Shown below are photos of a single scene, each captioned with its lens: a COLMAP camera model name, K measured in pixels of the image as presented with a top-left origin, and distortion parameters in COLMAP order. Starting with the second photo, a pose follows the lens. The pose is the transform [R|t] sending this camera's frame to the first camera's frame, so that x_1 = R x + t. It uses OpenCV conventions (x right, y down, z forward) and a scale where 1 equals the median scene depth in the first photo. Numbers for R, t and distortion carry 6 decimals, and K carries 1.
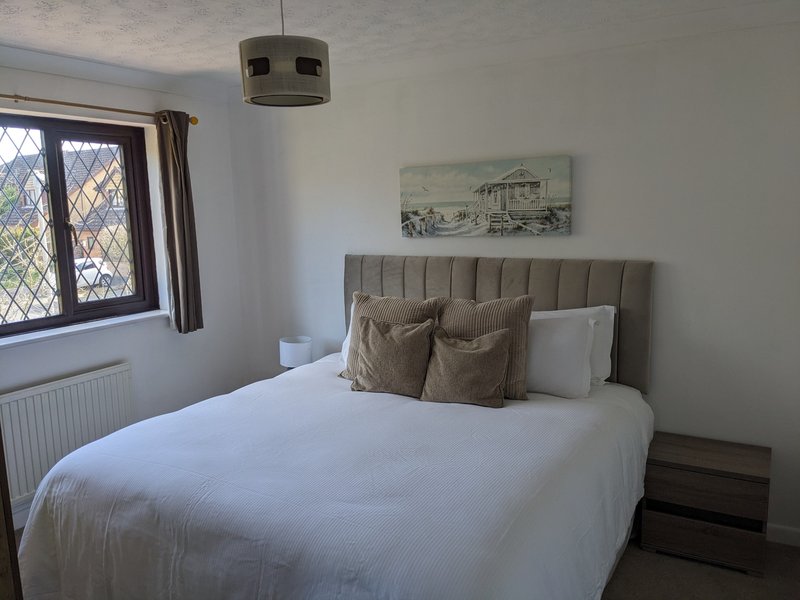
lens RADIAL K [[624.1, 0, 400.3], [0, 624.1, 301.1], [0, 0, 1]] dist [-0.002137, -0.011554]
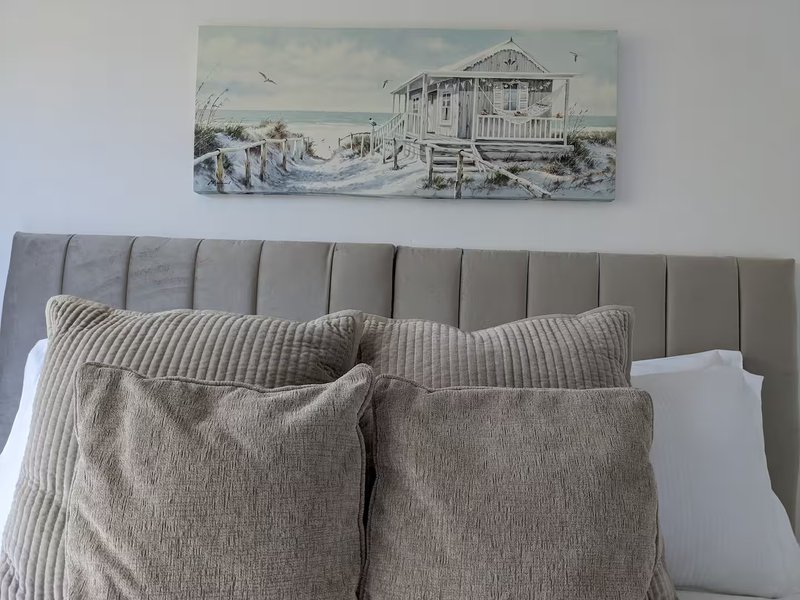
lens RADIAL K [[624.1, 0, 399.0], [0, 624.1, 297.4], [0, 0, 1]] dist [-0.002137, -0.011554]
pose [[0.870354, 0.087091, 0.484664, -0.074516], [0.025533, 0.974930, -0.221040, 0.056903], [-0.491764, 0.204758, 0.846311, 0.677379]]
